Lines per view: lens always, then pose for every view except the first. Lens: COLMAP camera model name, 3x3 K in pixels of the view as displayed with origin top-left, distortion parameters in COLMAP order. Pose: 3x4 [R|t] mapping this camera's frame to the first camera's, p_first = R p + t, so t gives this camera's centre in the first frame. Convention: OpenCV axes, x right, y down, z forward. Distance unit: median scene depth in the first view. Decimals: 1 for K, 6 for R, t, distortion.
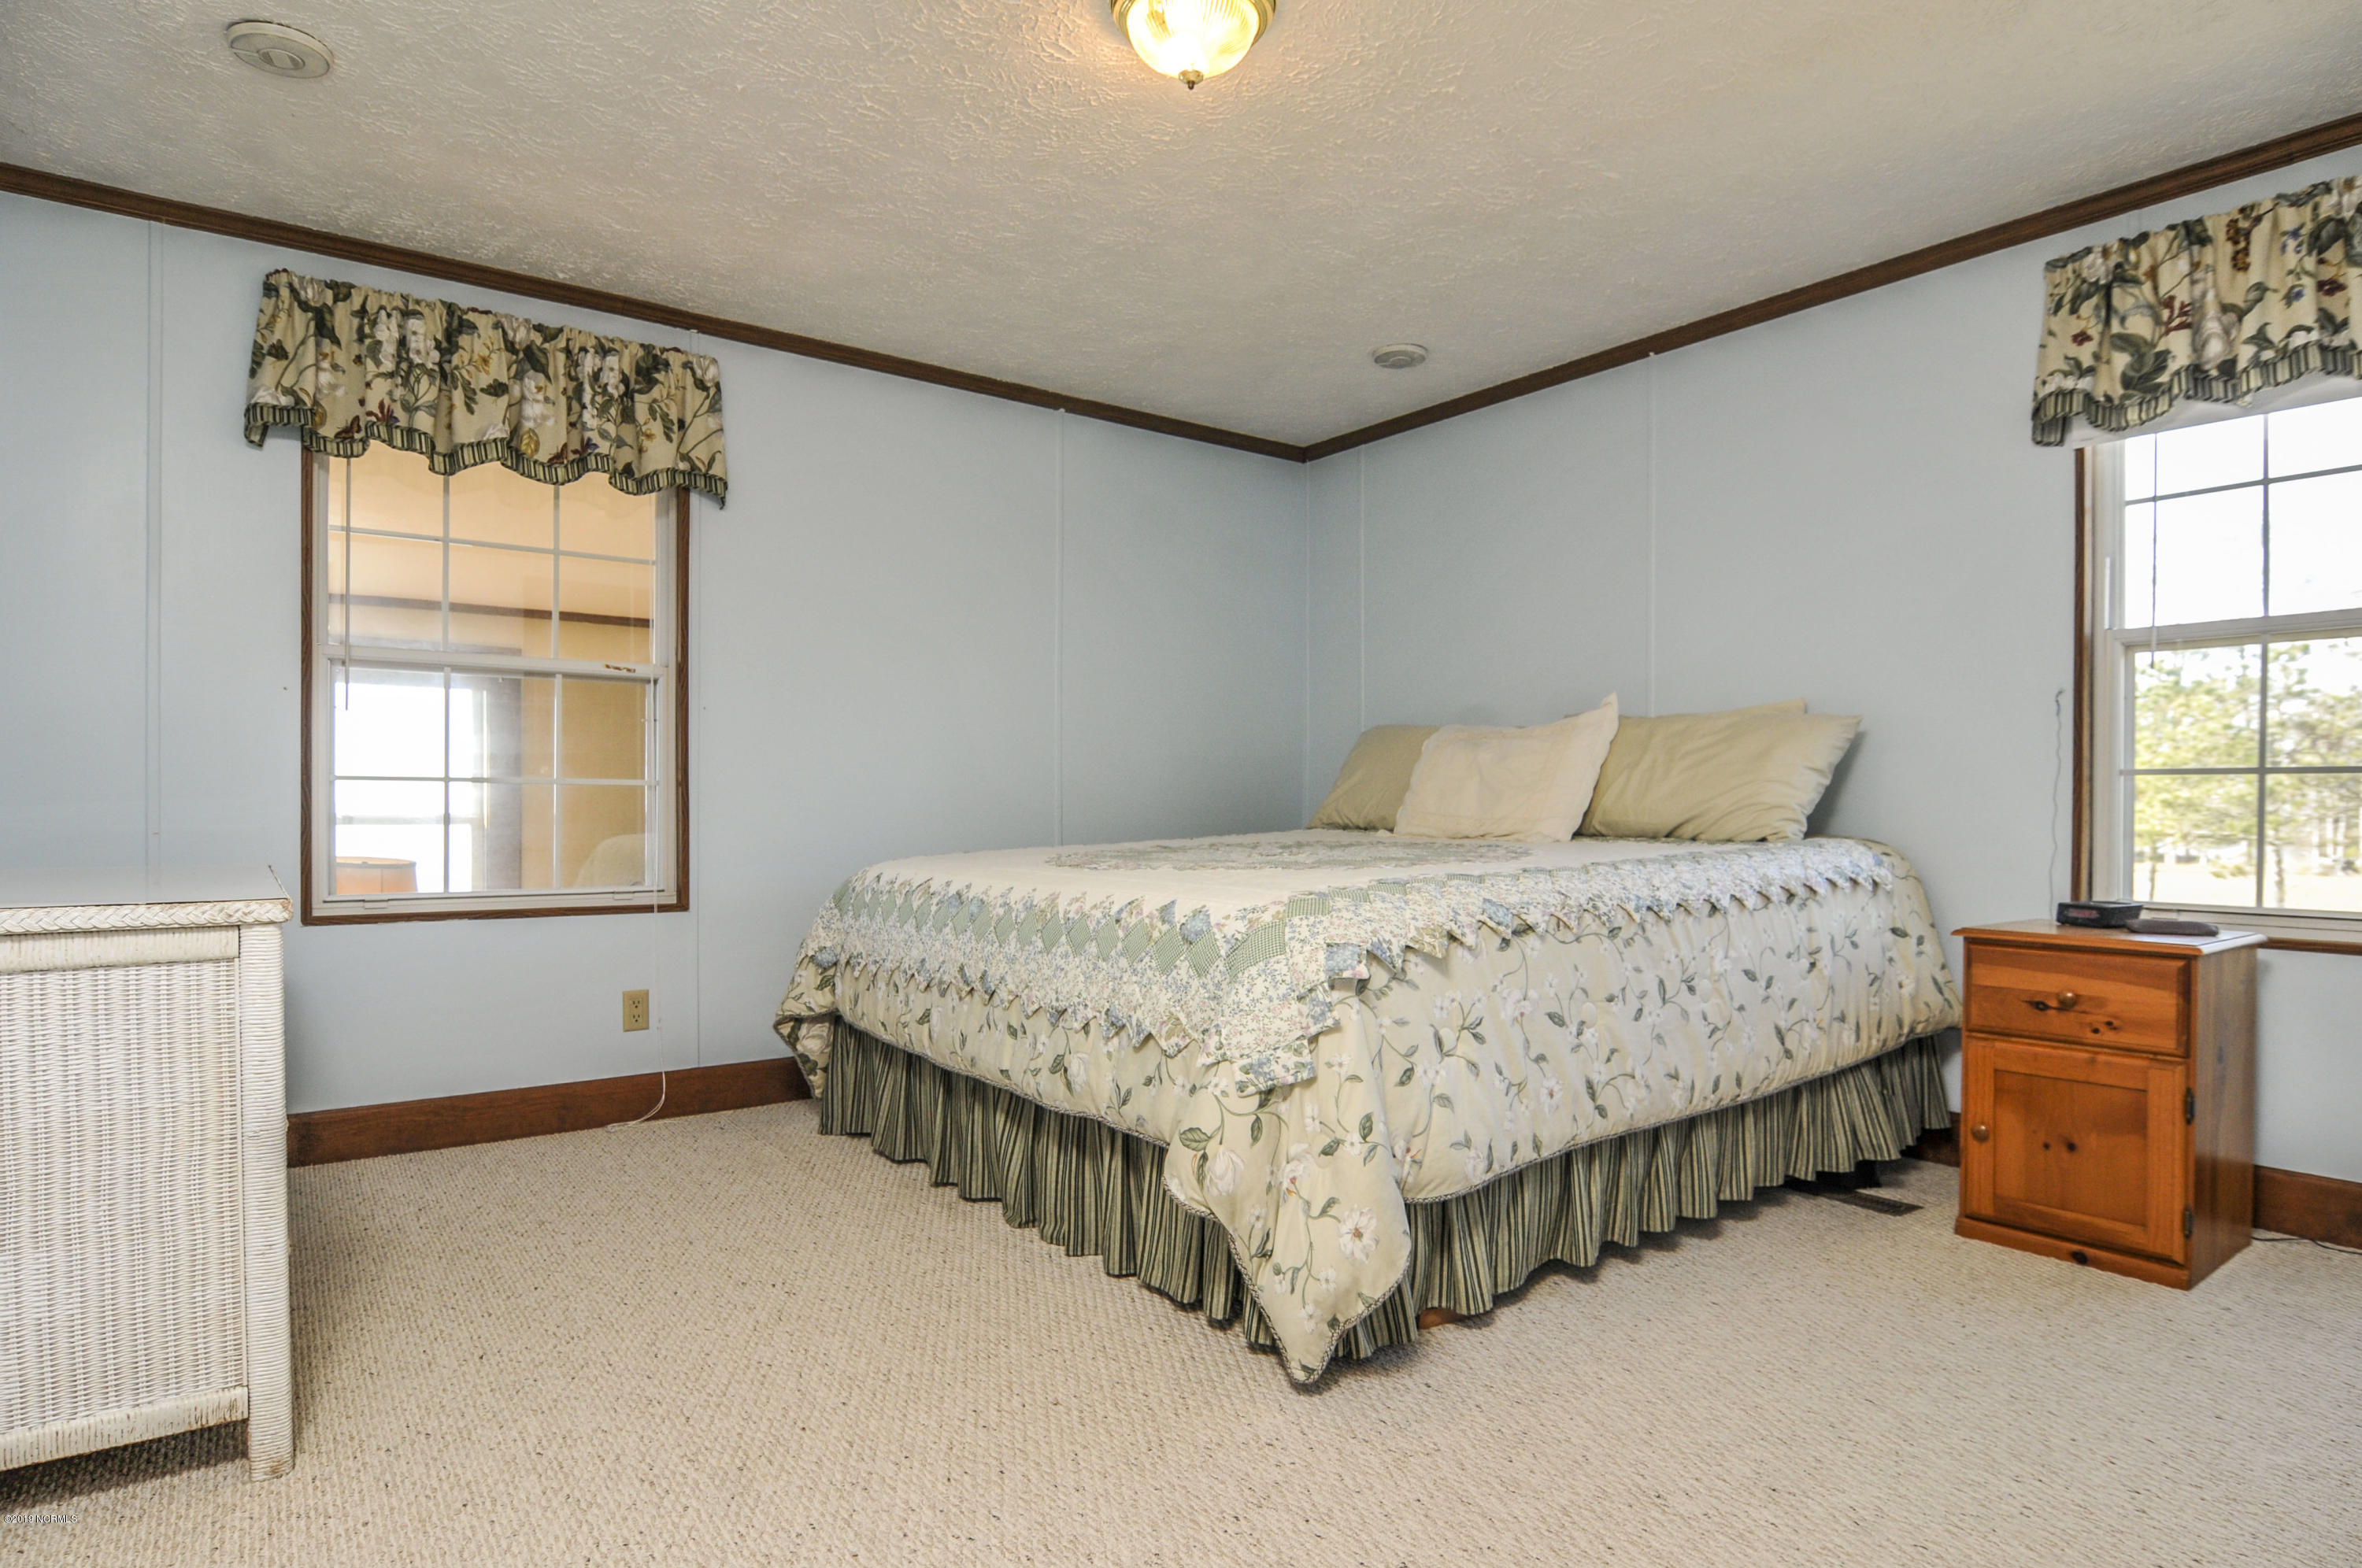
lens RADIAL K [[1266.1, 0, 1182.0], [0, 1266.1, 814.7], [0, 0, 1]] dist [-0.007225, -0.009715]
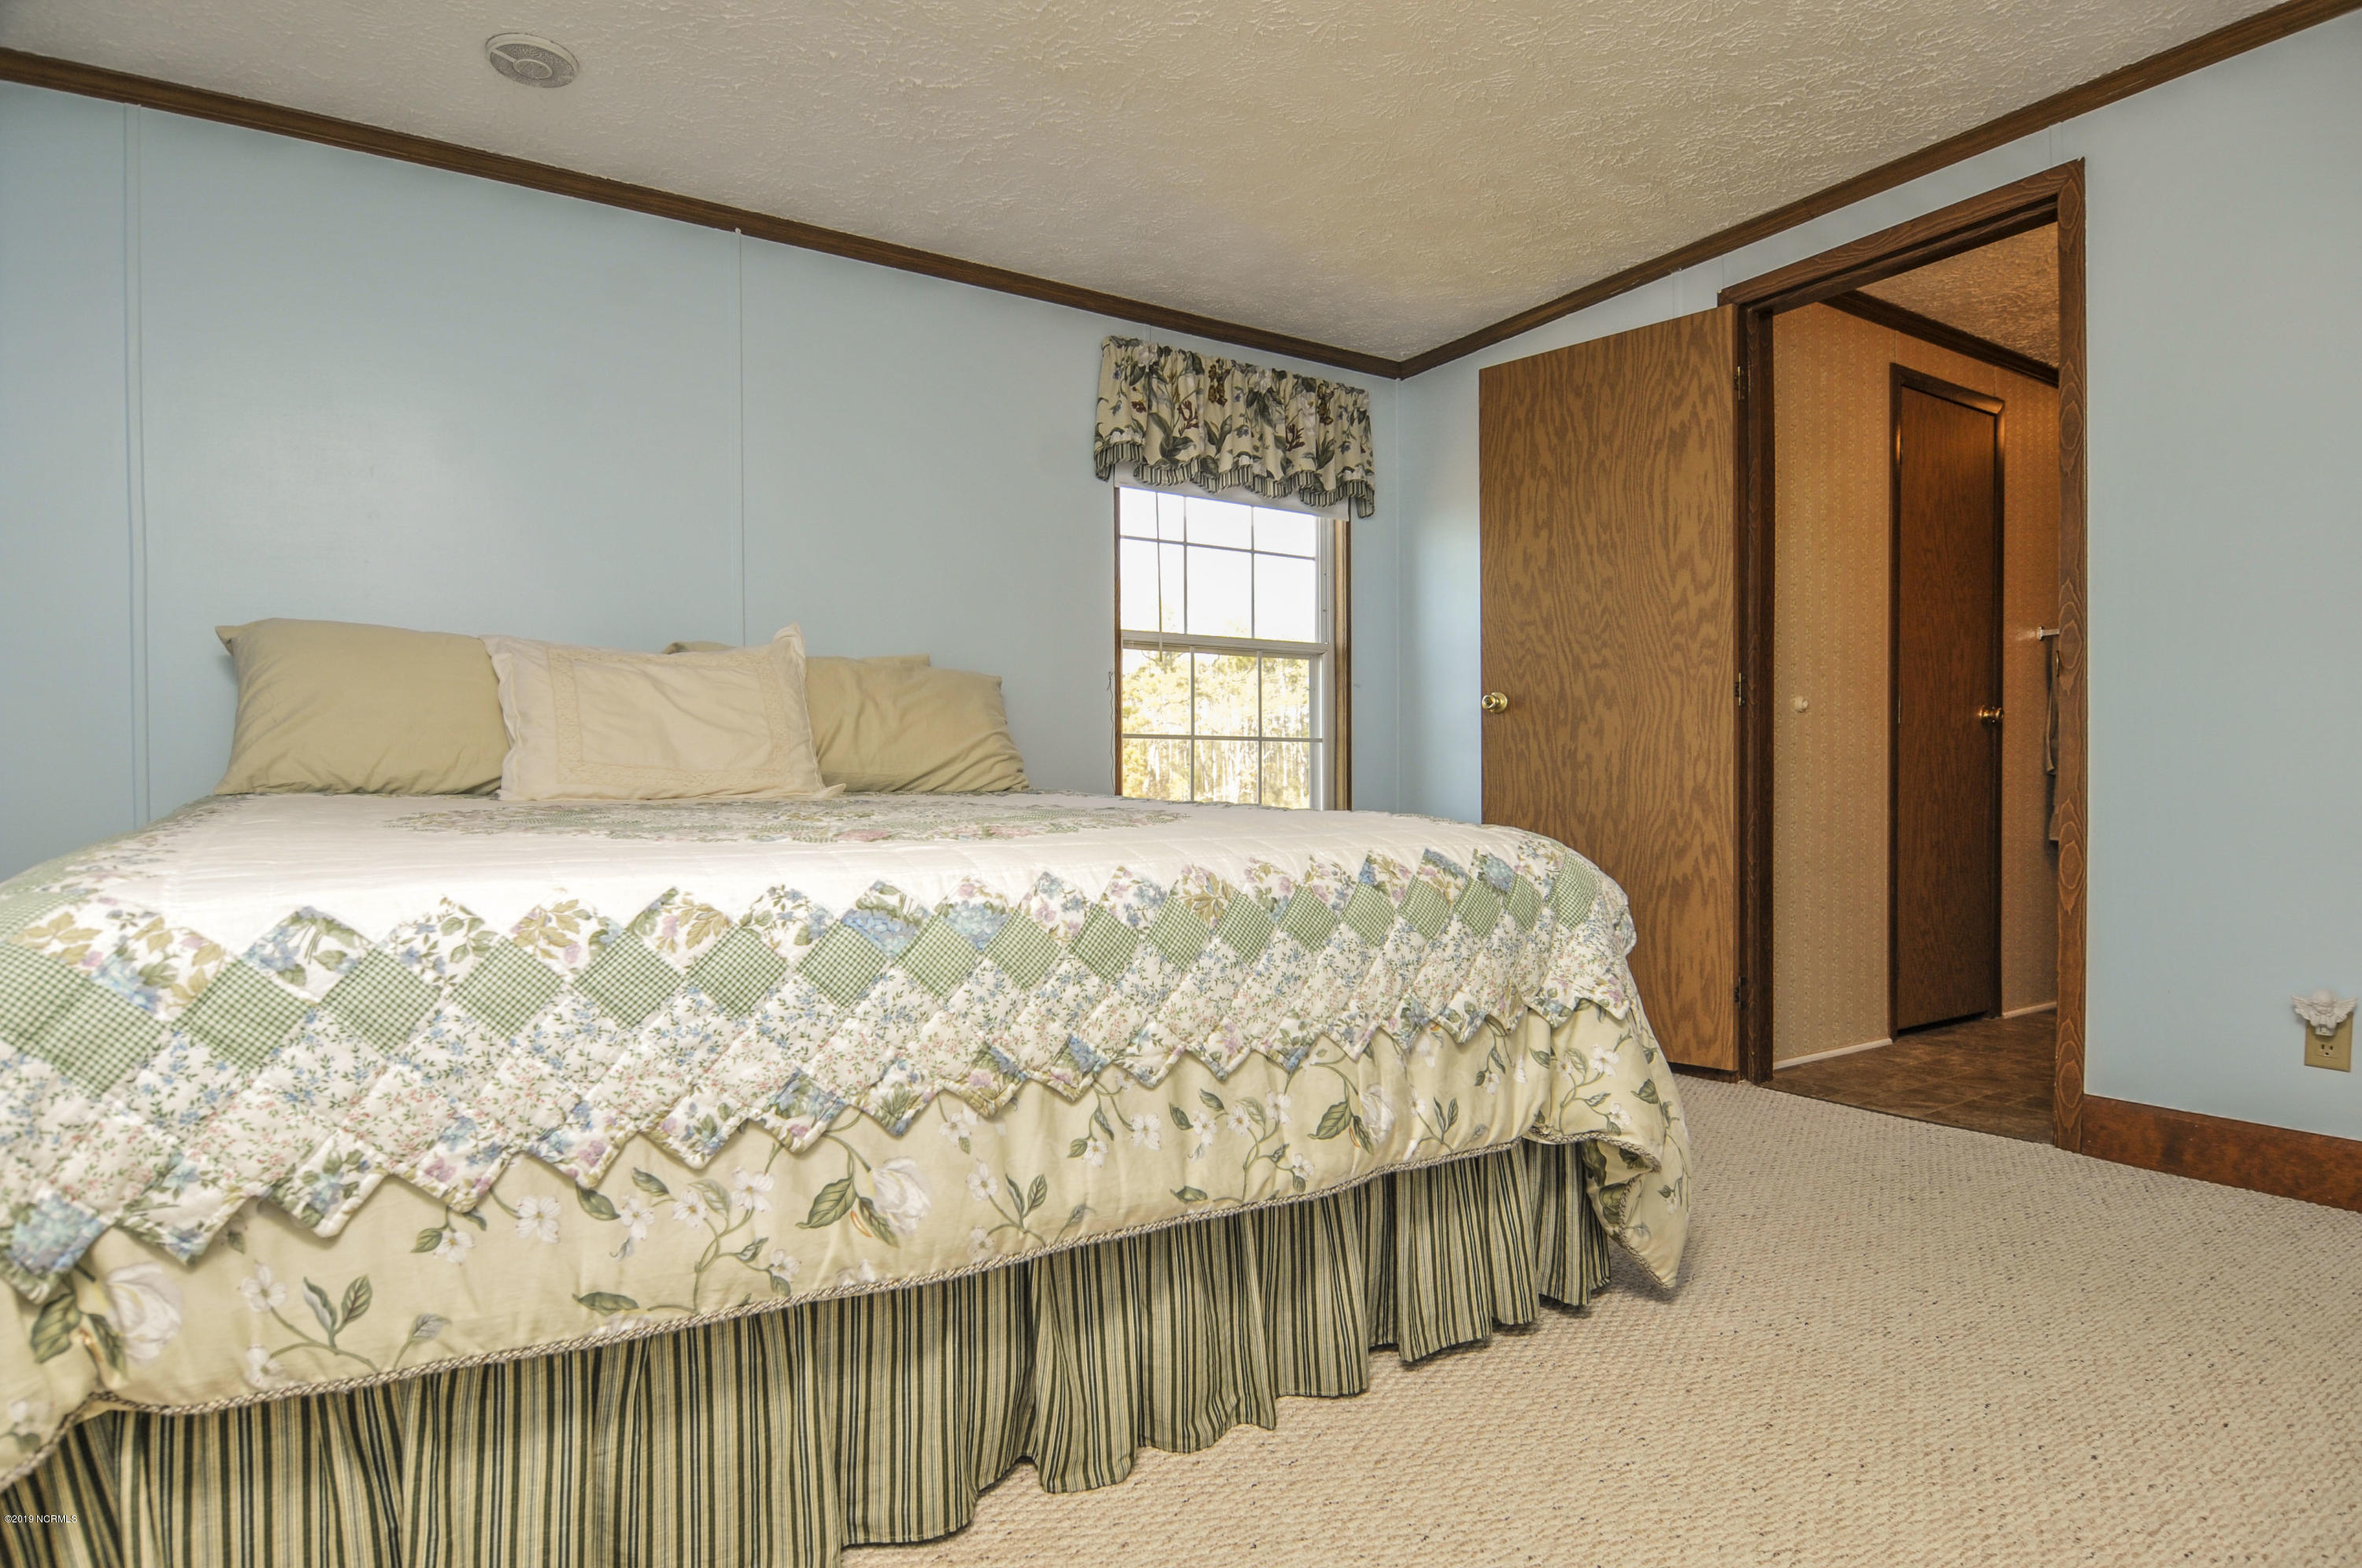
lens RADIAL K [[1286.0, 0, 1181.6], [0, 1286.0, 816.4], [0, 0, 1]] dist [-0.005055, -0.014323]
pose [[0.072401, -0.028538, 0.996967, -0.659776], [0.011925, 0.999544, 0.027745, 0.016278], [-0.997304, 0.009880, 0.072708, 0.876631]]
